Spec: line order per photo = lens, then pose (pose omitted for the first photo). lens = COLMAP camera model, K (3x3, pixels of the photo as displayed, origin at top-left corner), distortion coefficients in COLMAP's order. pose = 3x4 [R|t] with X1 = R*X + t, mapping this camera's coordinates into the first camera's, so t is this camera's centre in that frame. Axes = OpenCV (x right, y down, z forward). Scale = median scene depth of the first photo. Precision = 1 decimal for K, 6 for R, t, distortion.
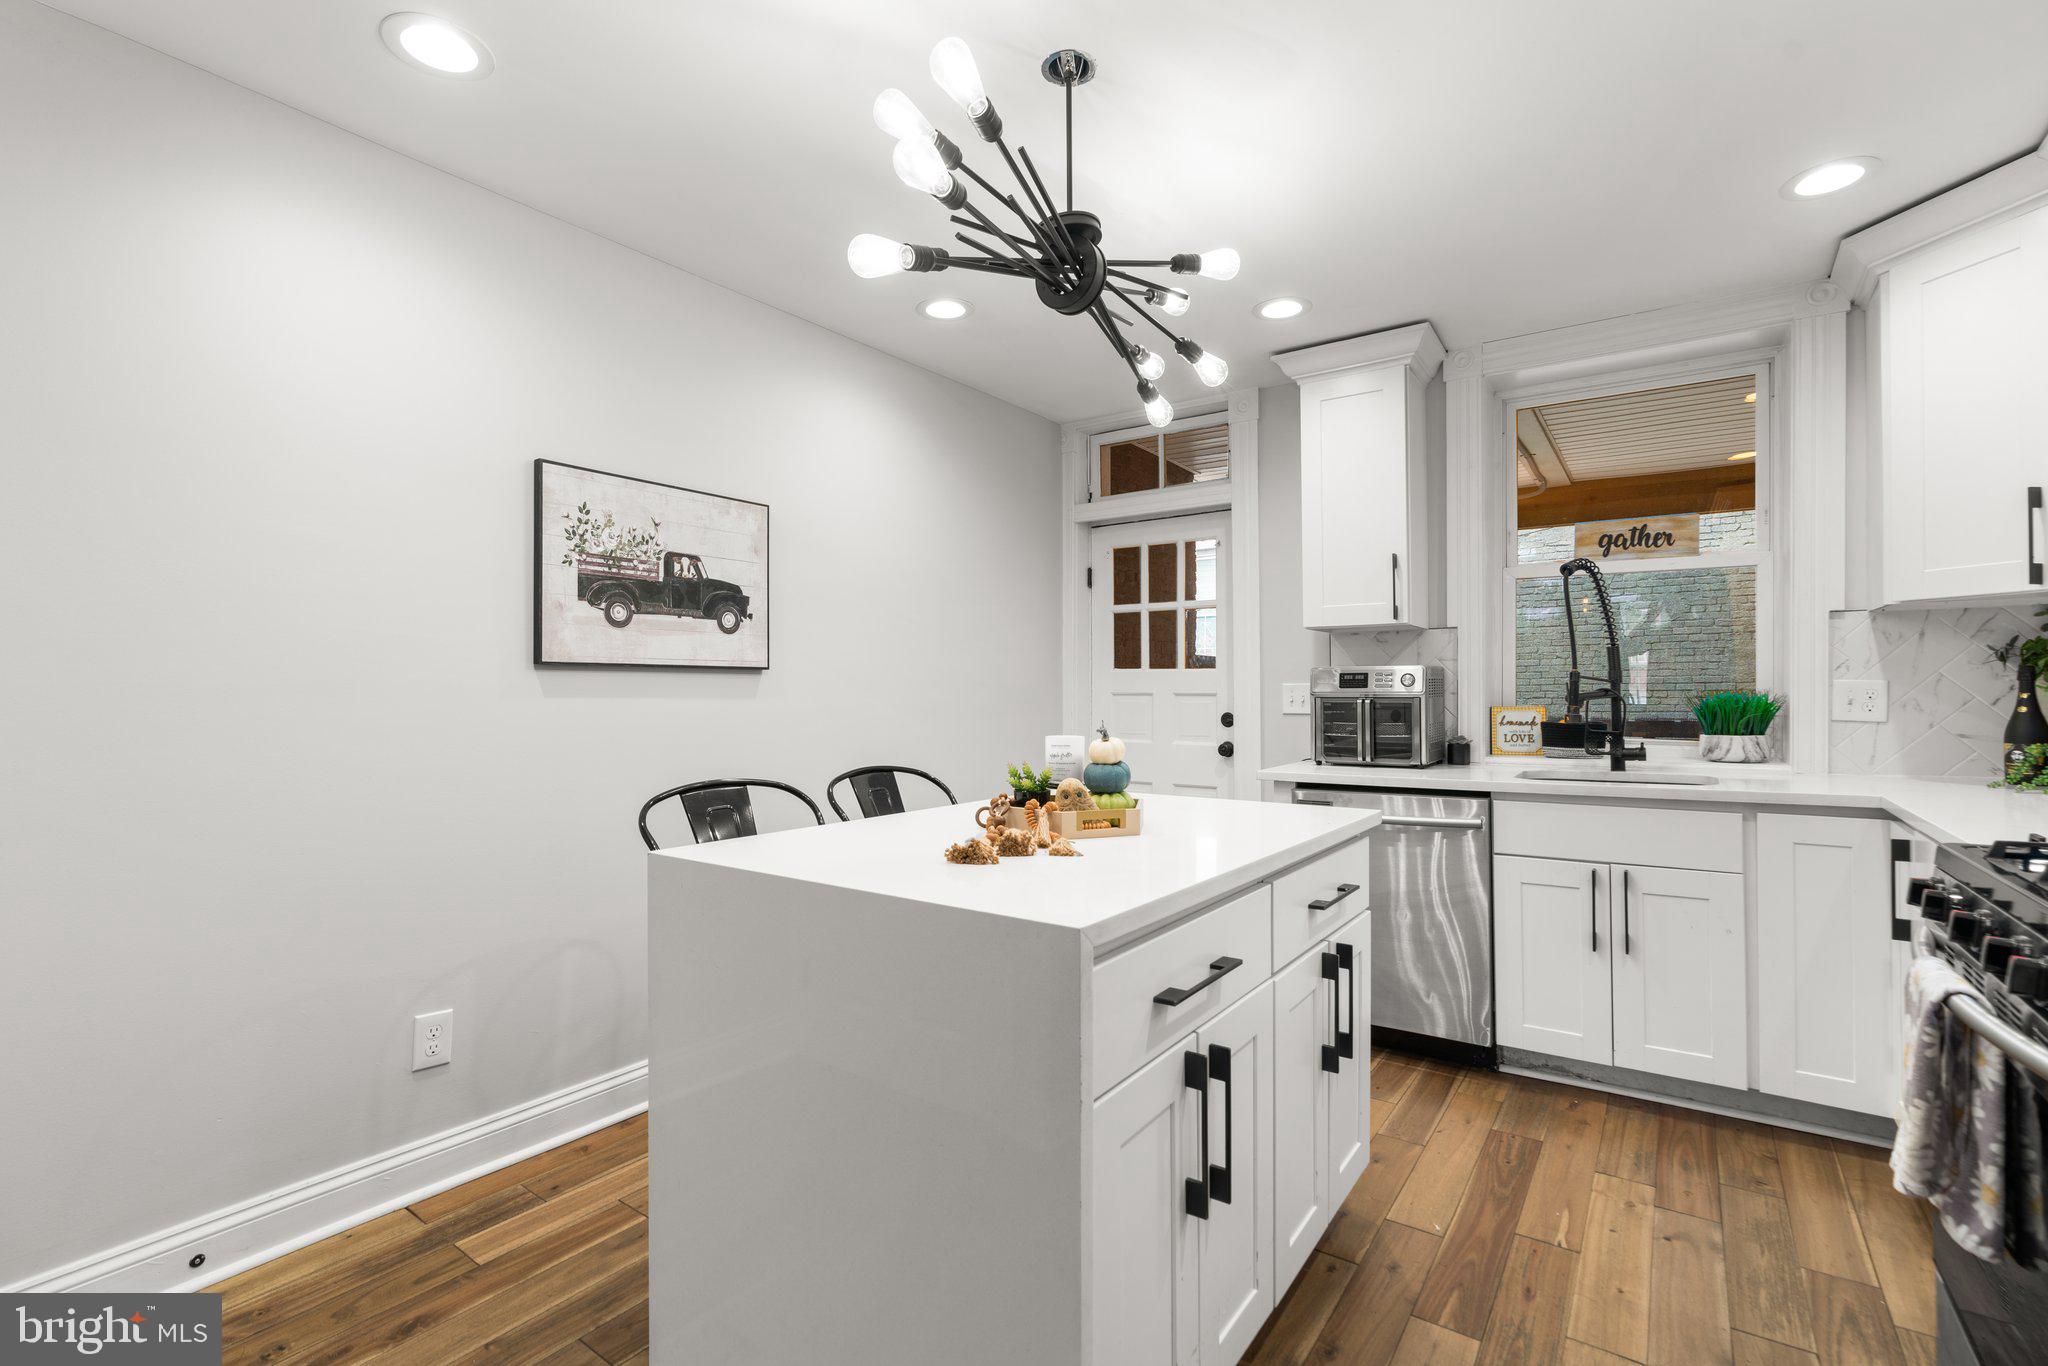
lens RADIAL K [[931.0, 0, 1021.7], [0, 931.0, 687.1], [0, 0, 1]] dist [-0.015176, 0.007237]
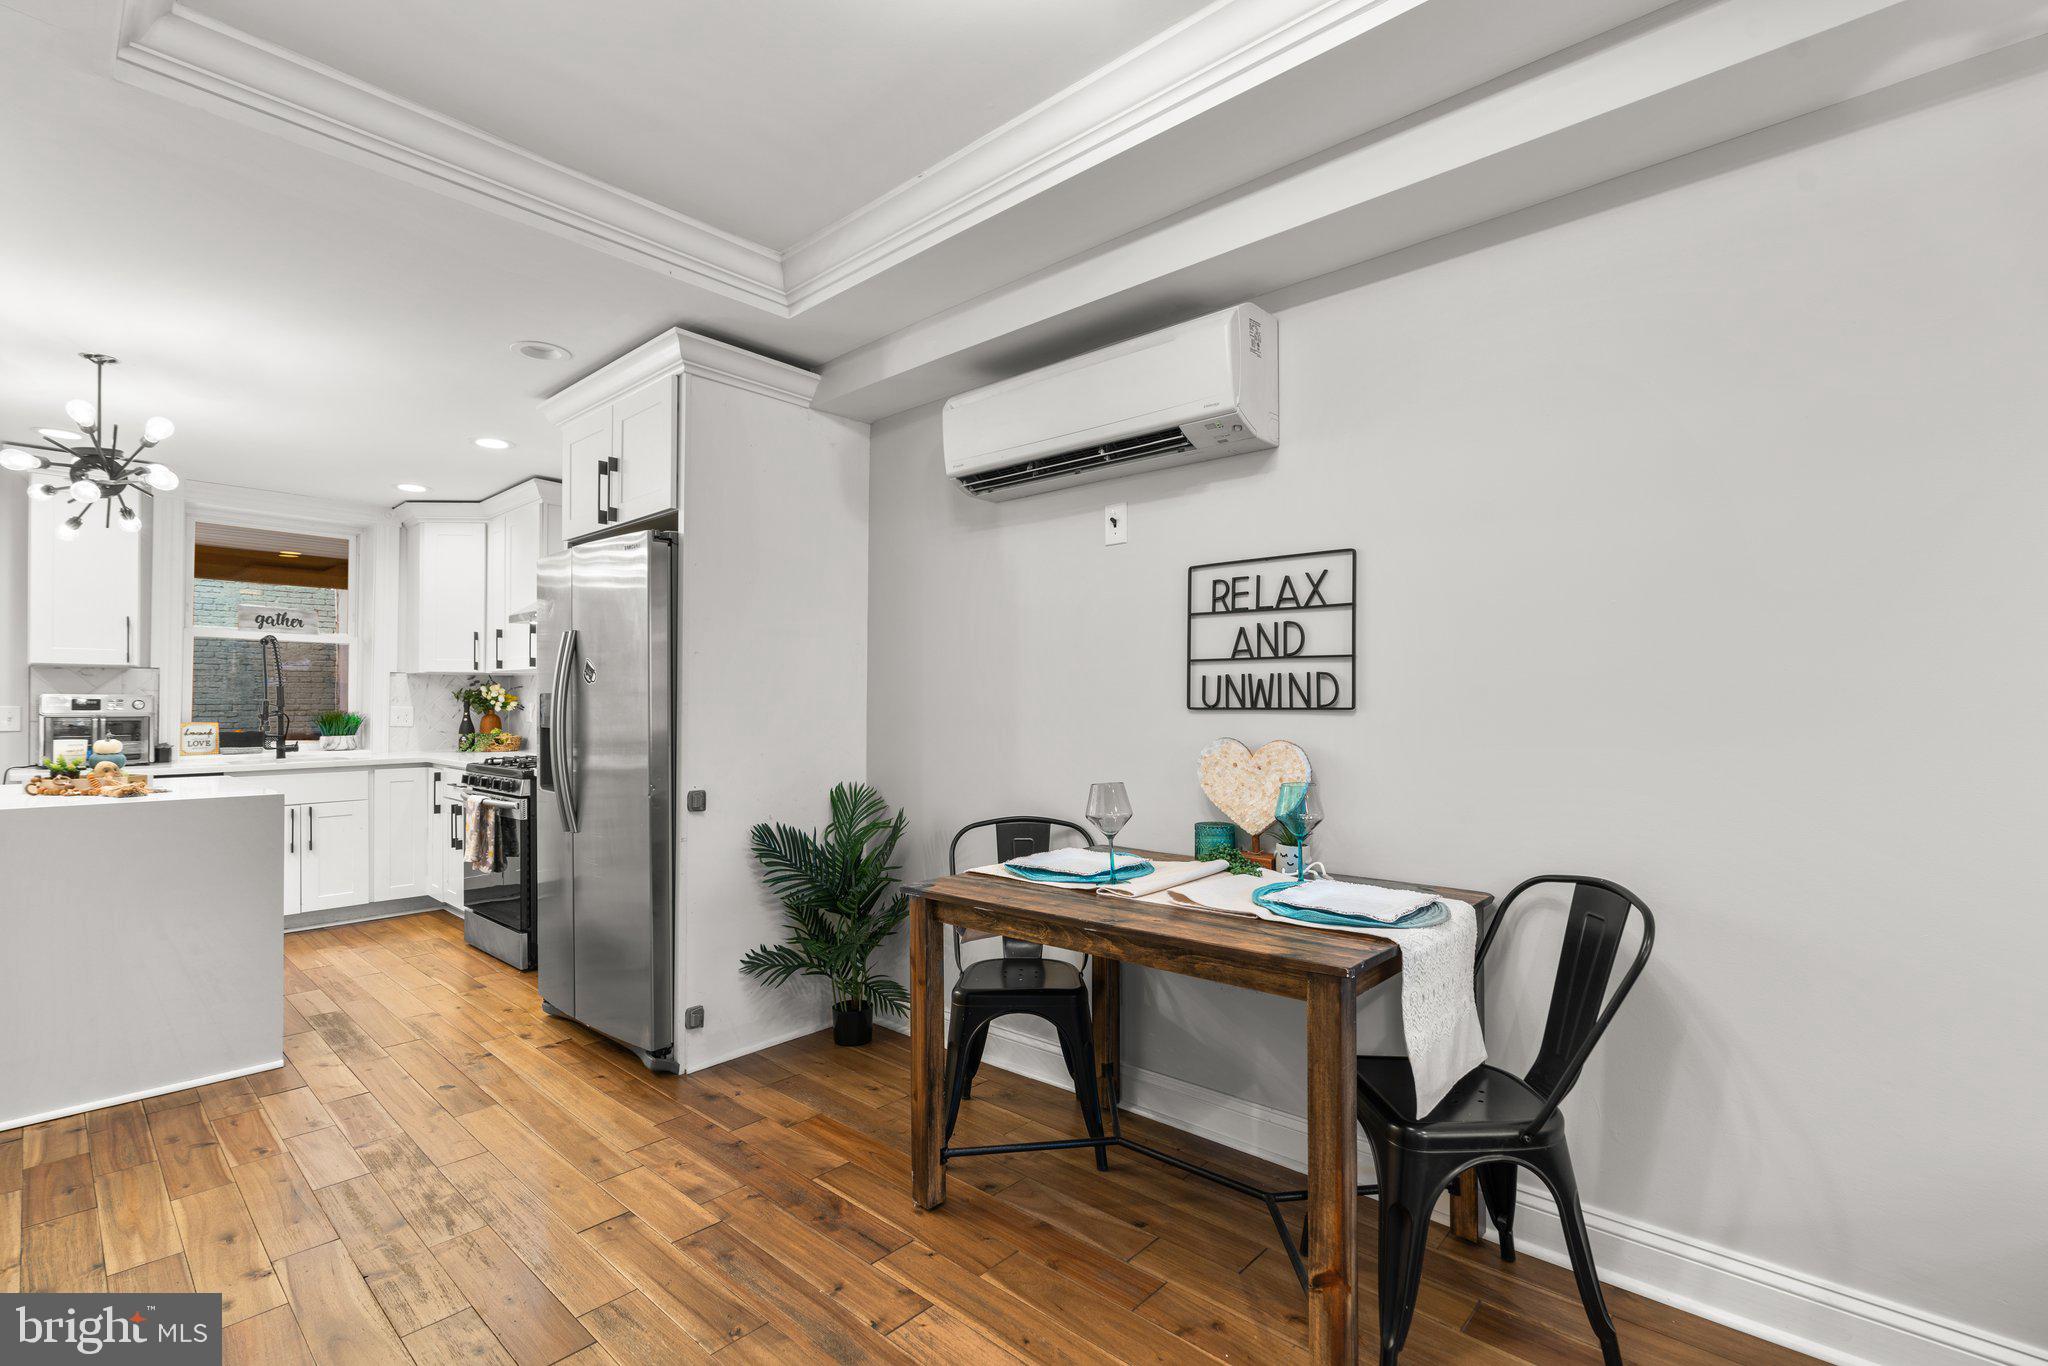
lens RADIAL K [[922.8, 0, 1029.3], [0, 922.8, 696.3], [0, 0, 1]] dist [-0.010326, 0.000783]
pose [[0.122201, 0.014359, 0.992402, -0.947491], [-0.003887, 0.999895, -0.013989, -0.007126], [-0.992498, -0.002148, 0.122244, -0.634290]]
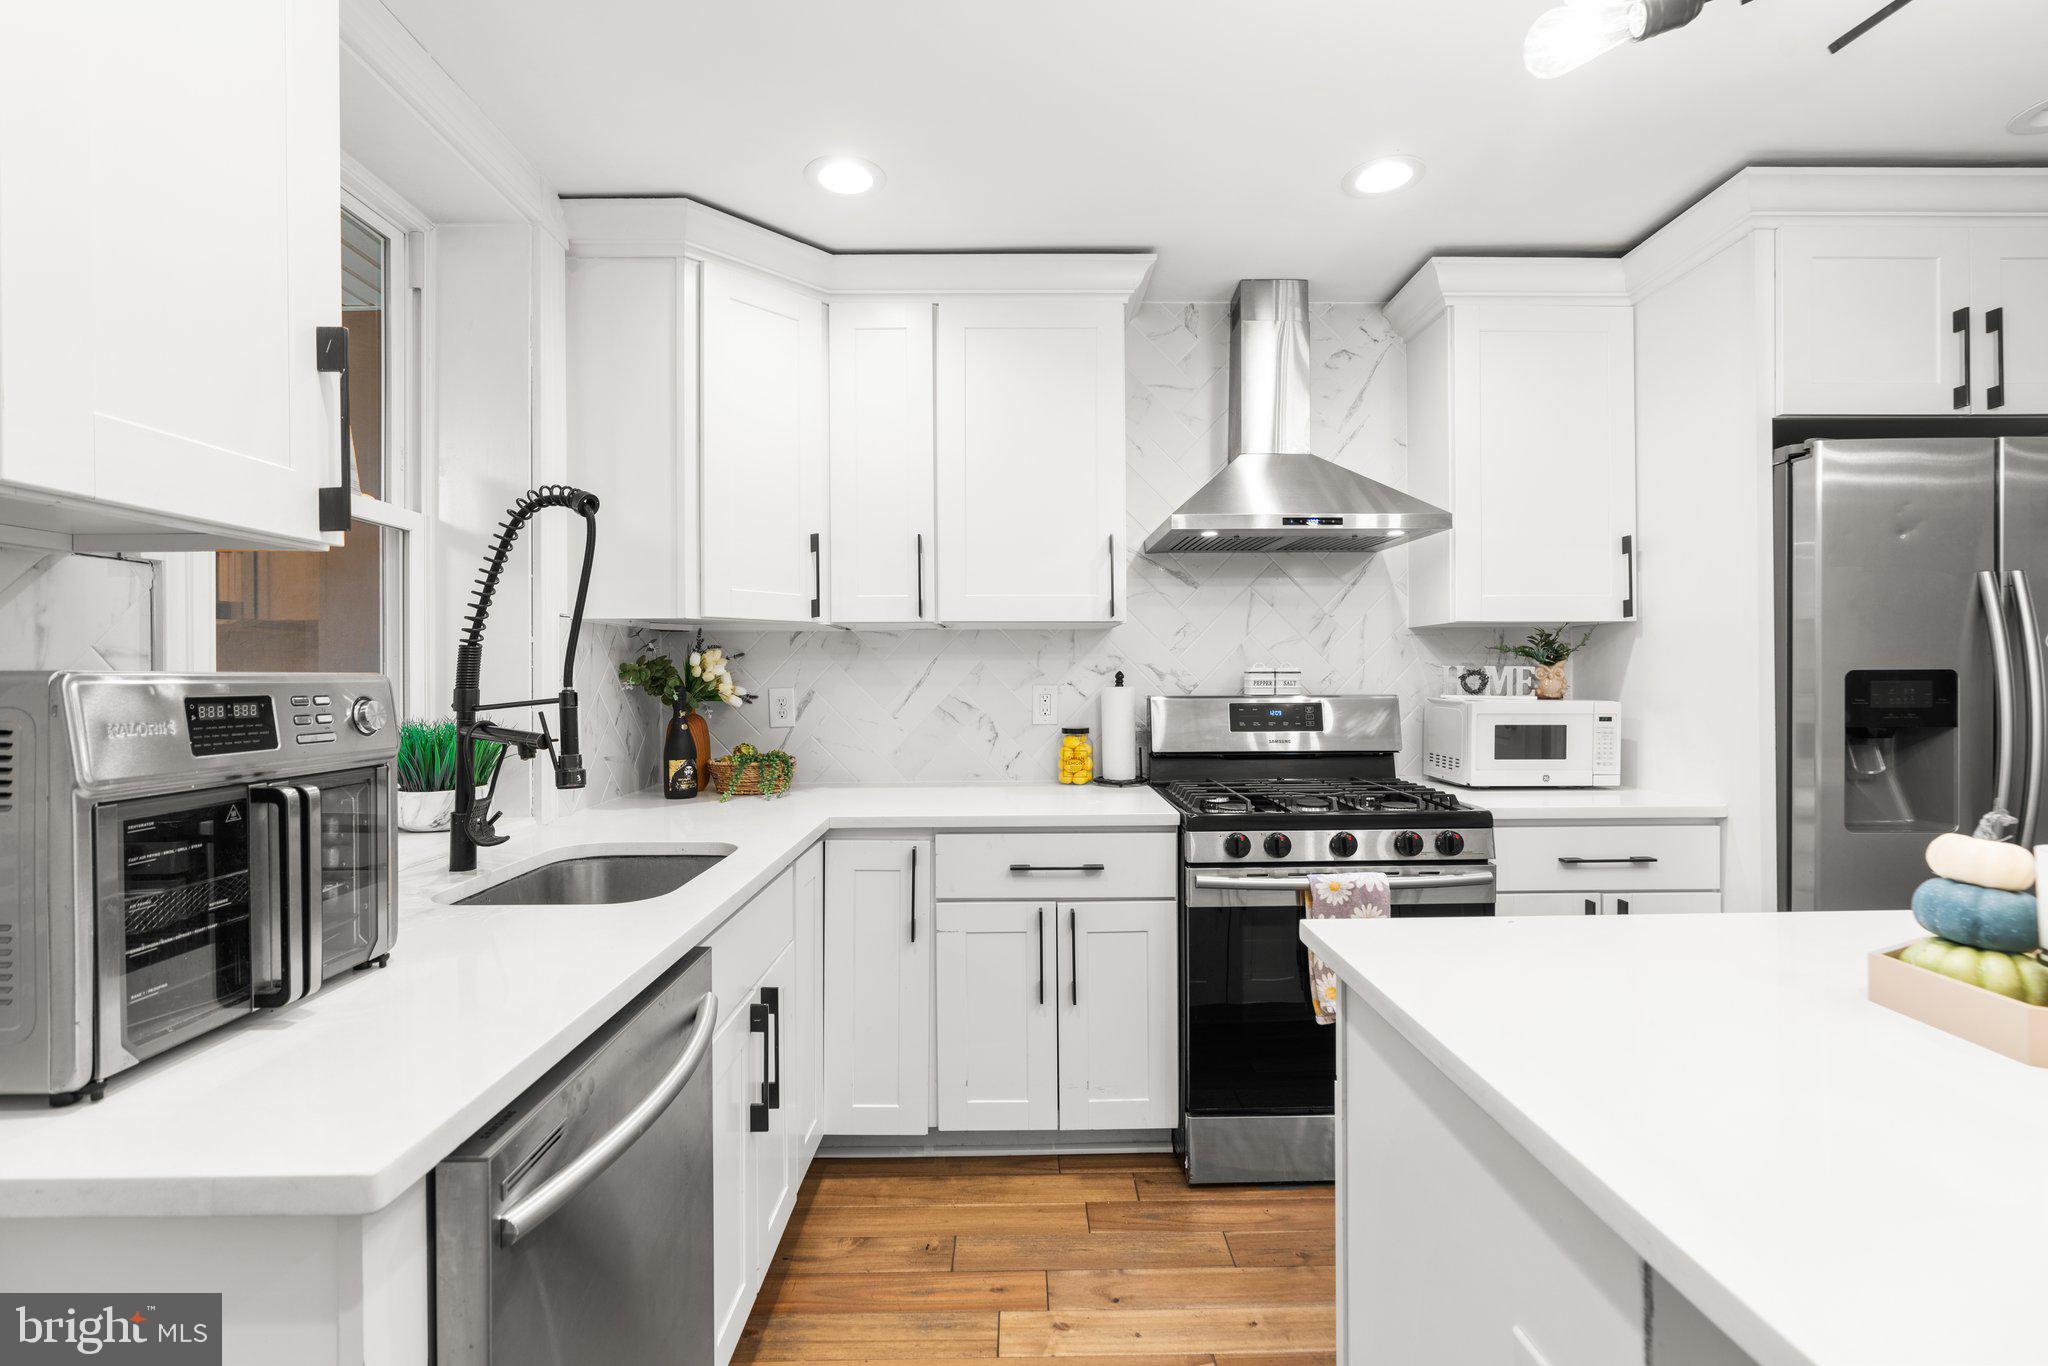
lens RADIAL K [[922.0, 0, 1029.5], [0, 922.0, 679.3], [0, 0, 1]] dist [-0.012489, 0.000156]
pose [[-0.596739, 0.007721, 0.802398, 0.001356], [0.008114, 0.999961, -0.003587, -0.020157], [-0.802395, 0.004370, -0.596778, 1.129994]]
